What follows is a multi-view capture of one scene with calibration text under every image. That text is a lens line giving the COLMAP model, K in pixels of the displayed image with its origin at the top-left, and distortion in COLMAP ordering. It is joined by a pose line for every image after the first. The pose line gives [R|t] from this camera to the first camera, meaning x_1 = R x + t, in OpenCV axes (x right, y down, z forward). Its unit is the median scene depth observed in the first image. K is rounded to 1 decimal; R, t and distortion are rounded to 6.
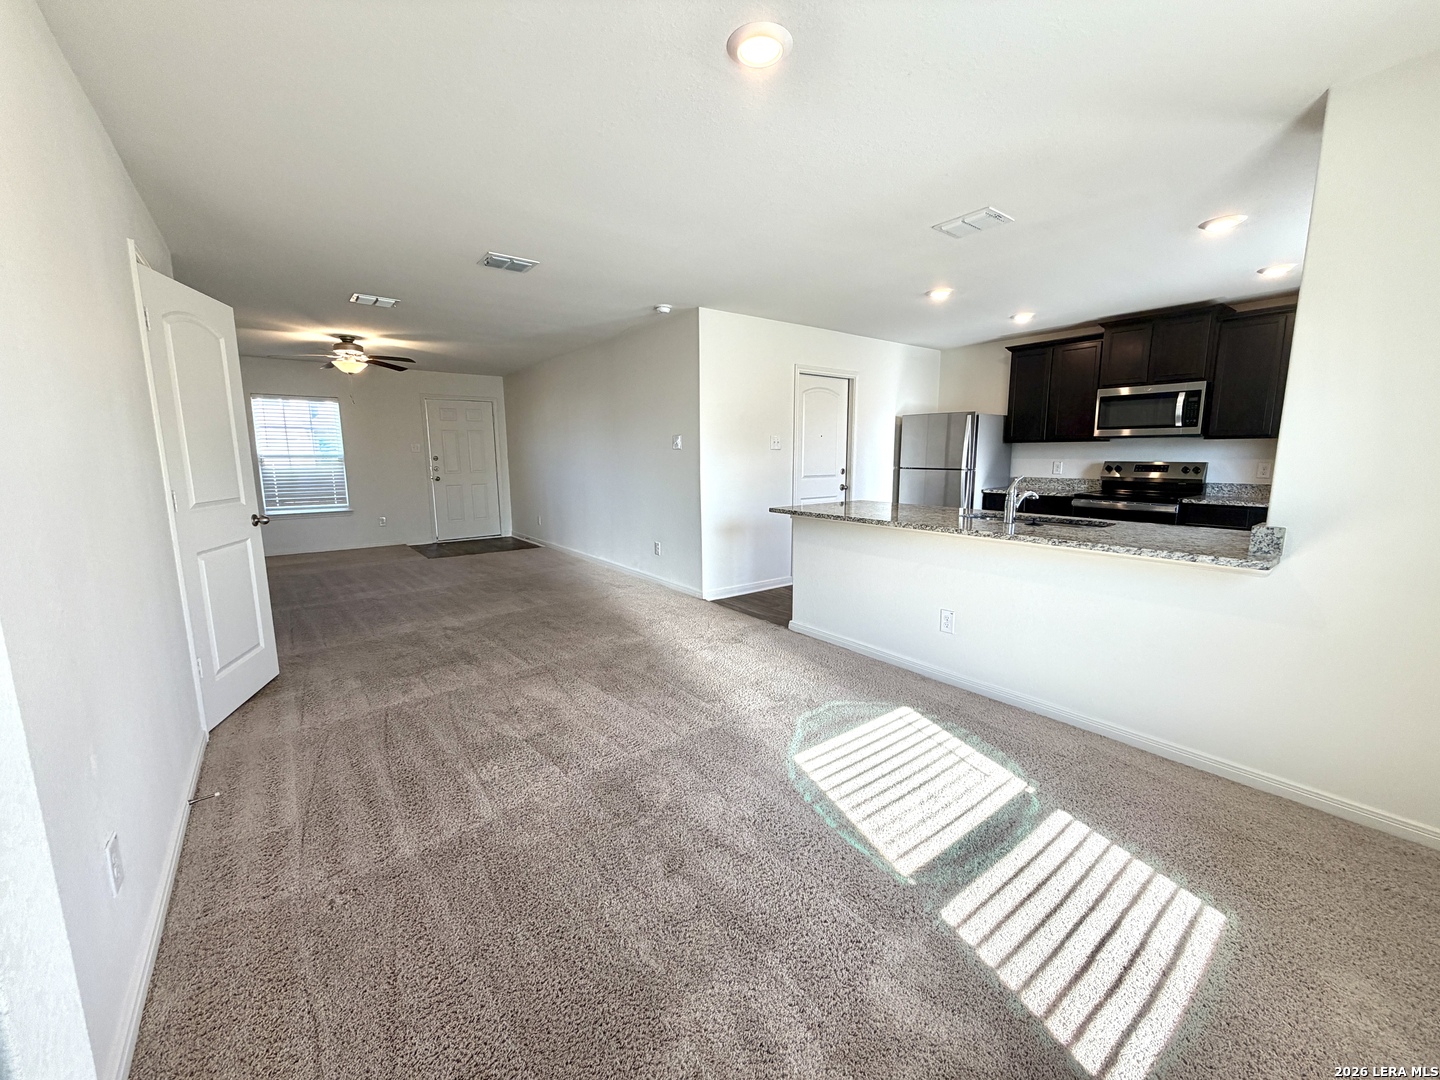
lens RADIAL K [[572.4, 0, 713.7], [0, 572.4, 538.8], [0, 0, 1]] dist [0.000717, -0.000229]
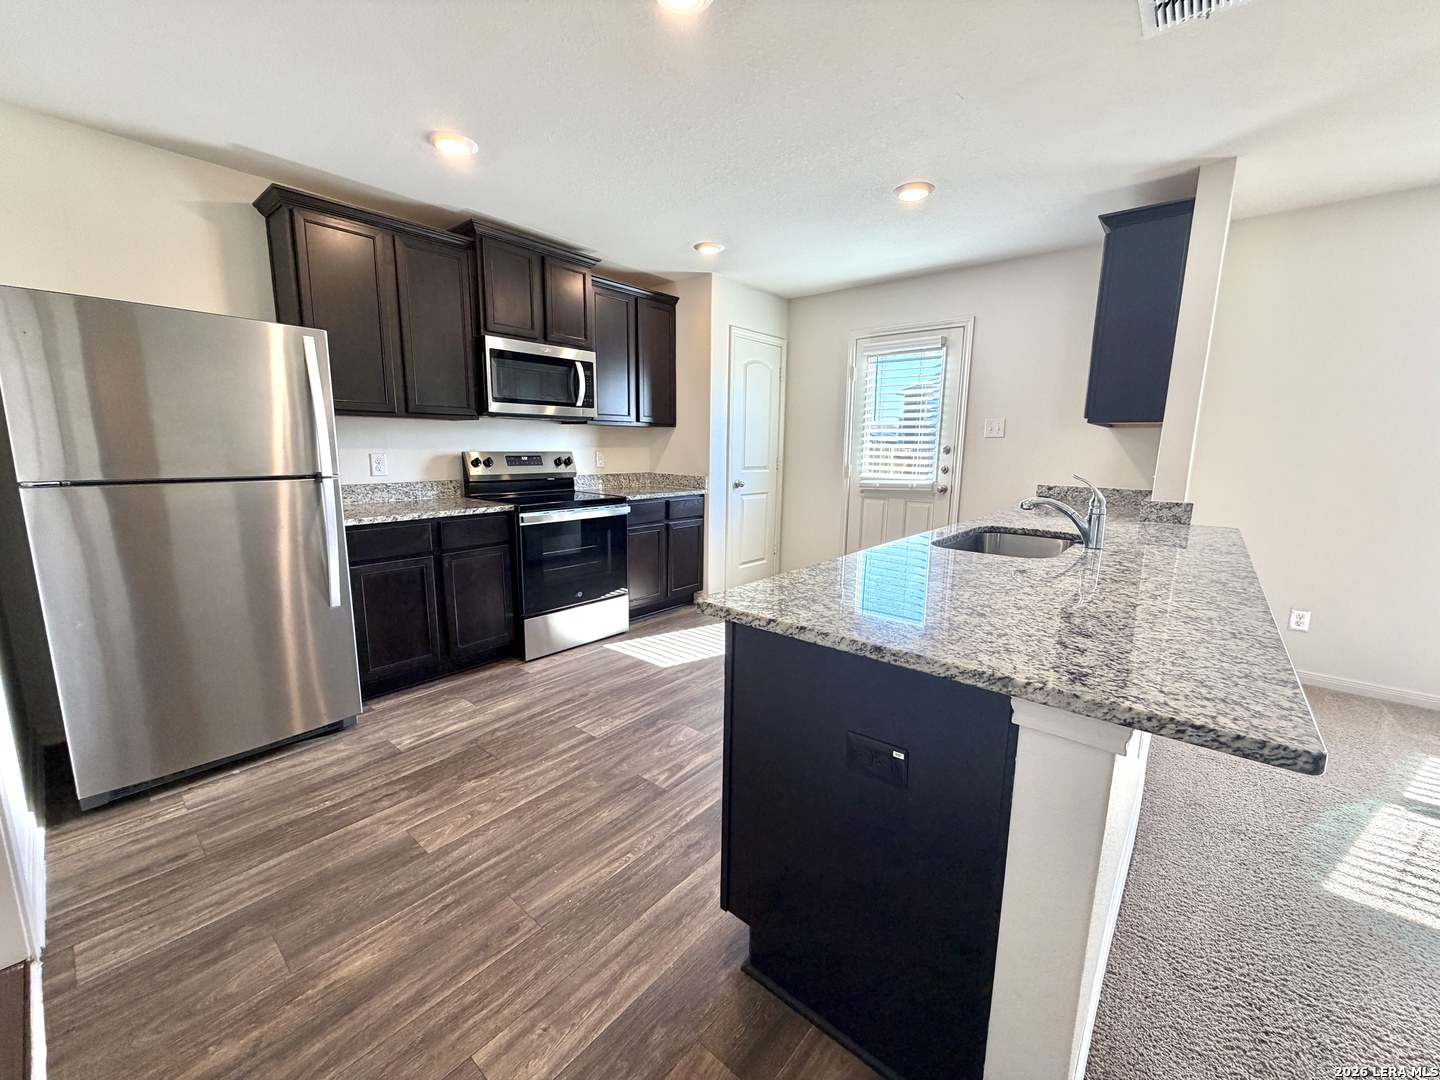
lens RADIAL K [[572.4, 0, 712.4], [0, 572.4, 542.8], [0, 0, 1]] dist [0.000717, -0.000229]
pose [[-0.200047, -0.152702, 0.967814, -0.013385], [0.147732, 0.971786, 0.183865, -0.125126], [-0.968585, 0.179759, -0.171844, 0.945564]]
